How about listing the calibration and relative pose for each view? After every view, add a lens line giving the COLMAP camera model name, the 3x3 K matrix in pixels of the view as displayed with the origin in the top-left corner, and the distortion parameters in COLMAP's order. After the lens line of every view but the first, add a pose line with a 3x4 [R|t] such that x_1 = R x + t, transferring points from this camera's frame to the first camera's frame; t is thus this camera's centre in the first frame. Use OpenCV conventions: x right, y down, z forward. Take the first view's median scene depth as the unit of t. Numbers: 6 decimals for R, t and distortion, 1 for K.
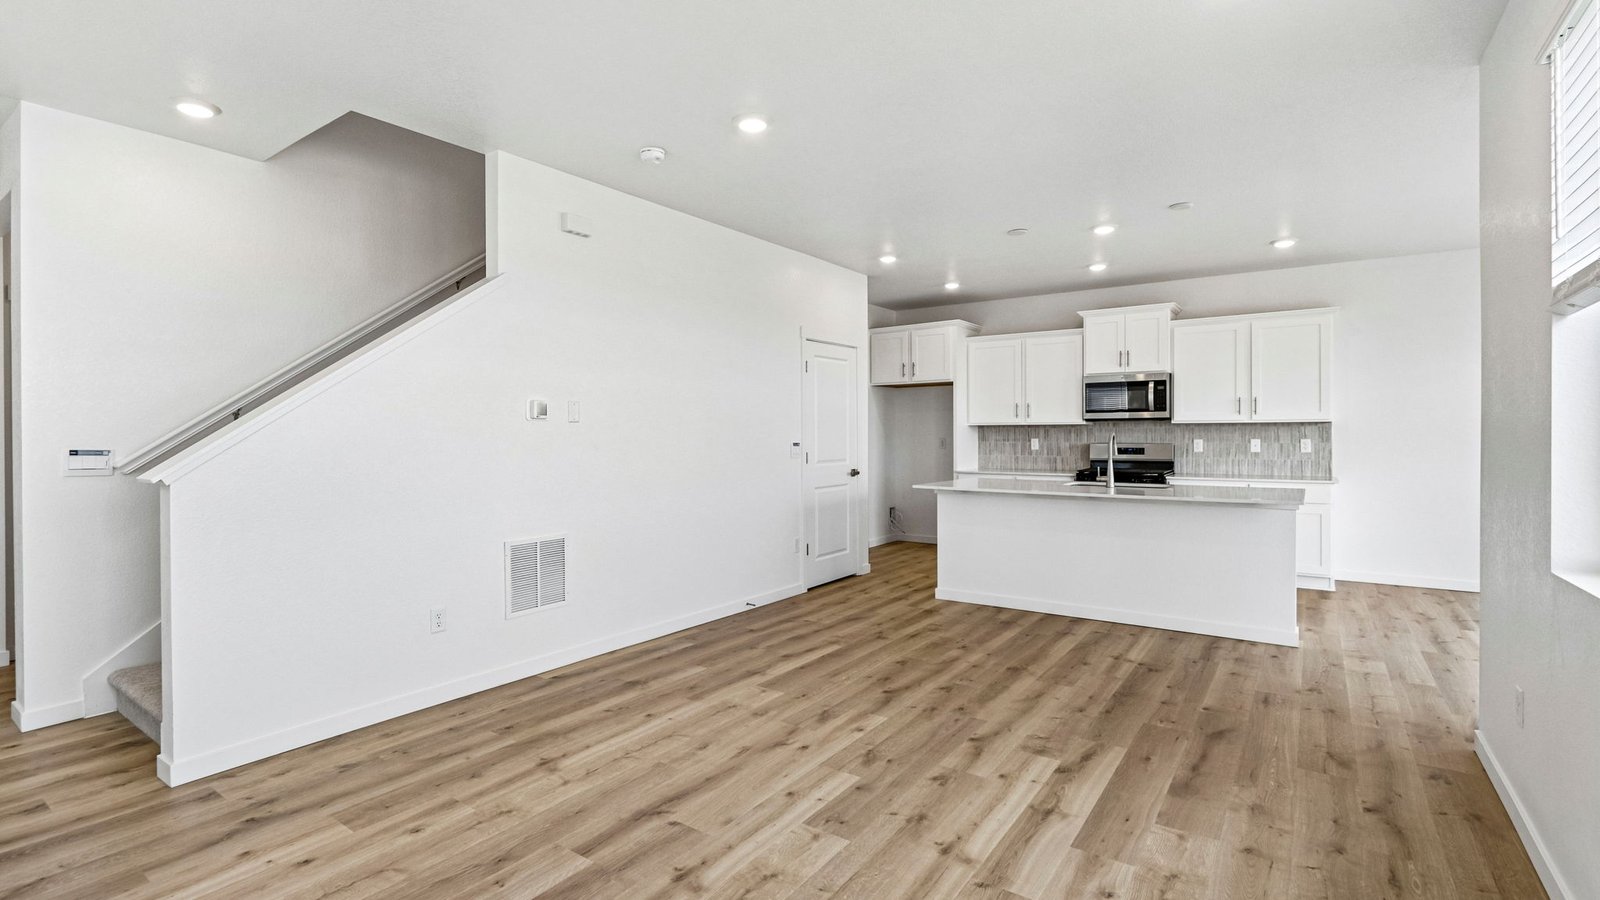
lens RADIAL K [[773.6, 0, 779.3], [0, 773.6, 425.7], [0, 0, 1]] dist [-0.001822, -0.000152]
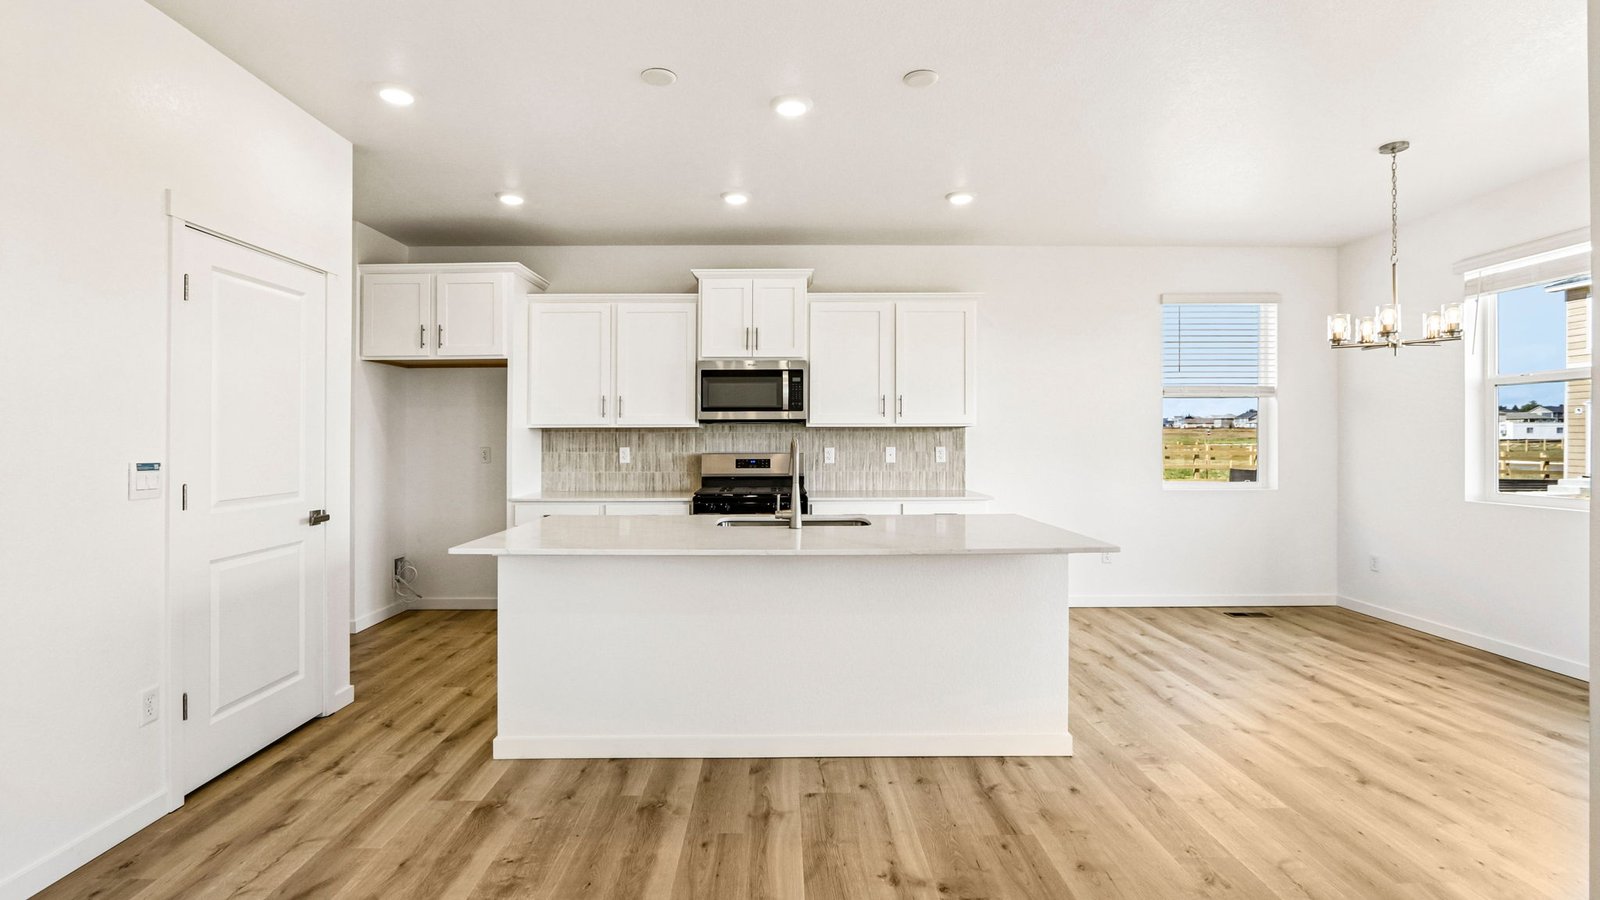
lens RADIAL K [[730.9, 0, 783.4], [0, 730.9, 430.7], [0, 0, 1]] dist [-0.004881, -0.000231]
pose [[0.806715, 0.007526, 0.590892, 0.058283], [-0.005740, 0.999972, -0.004899, 0.004351], [-0.590912, 0.000561, 0.806736, 0.420628]]
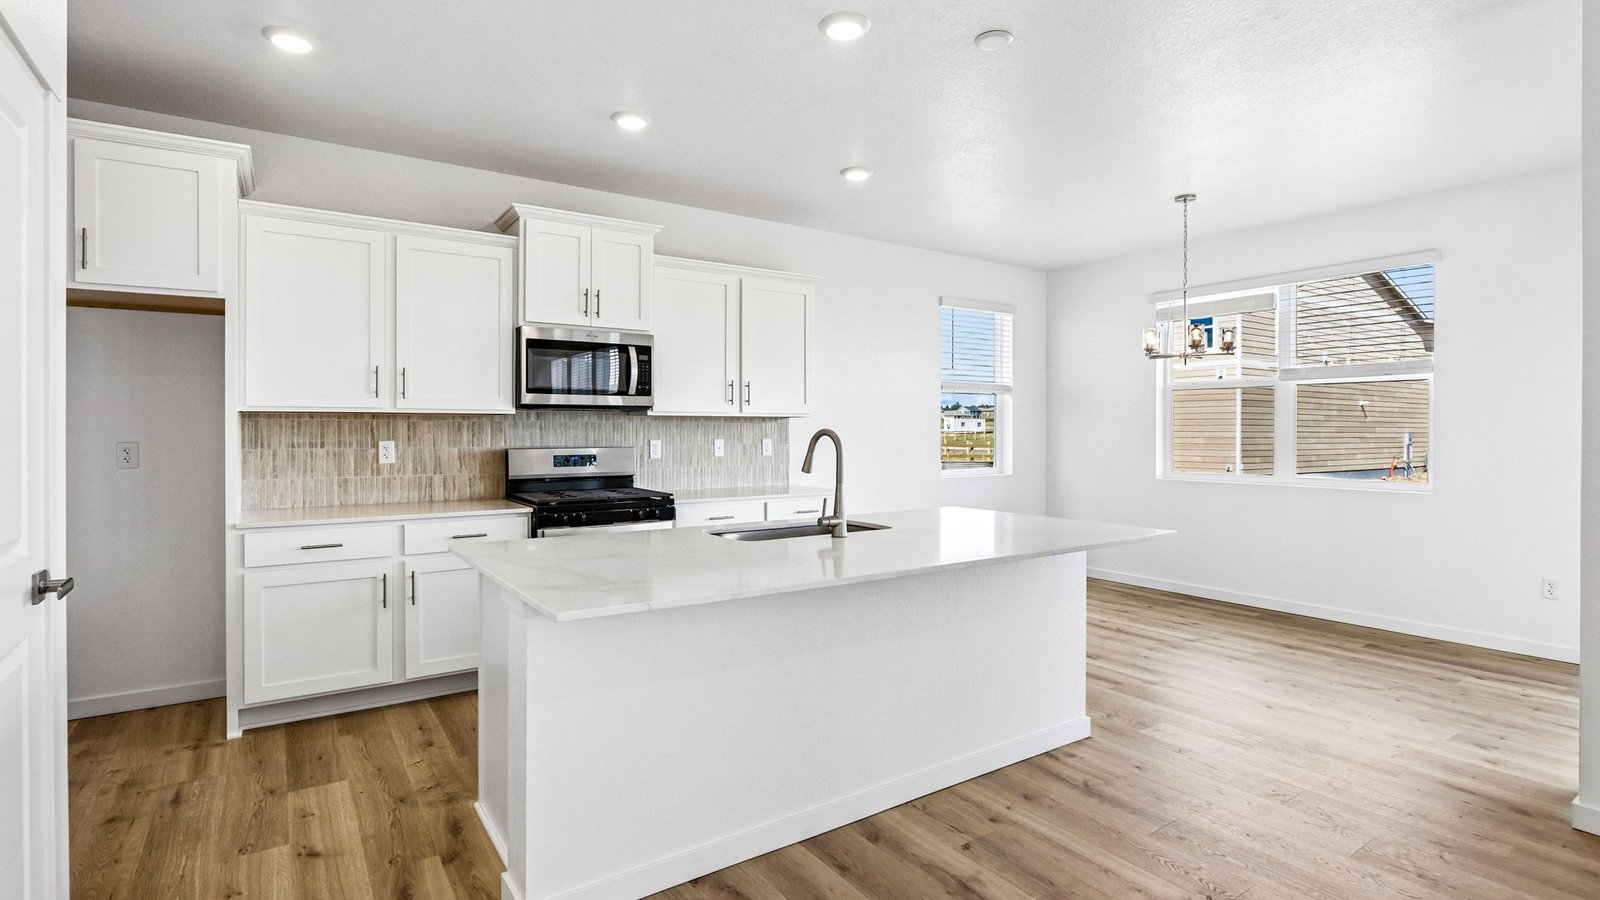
lens RADIAL K [[773.6, 0, 779.3], [0, 773.6, 425.7], [0, 0, 1]] dist [-0.001822, -0.000152]
pose [[0.352175, 0.007575, 0.935903, -0.050925], [-0.011094, 0.999931, -0.003918, 0.006702], [-0.935868, -0.009003, 0.352235, 0.663312]]
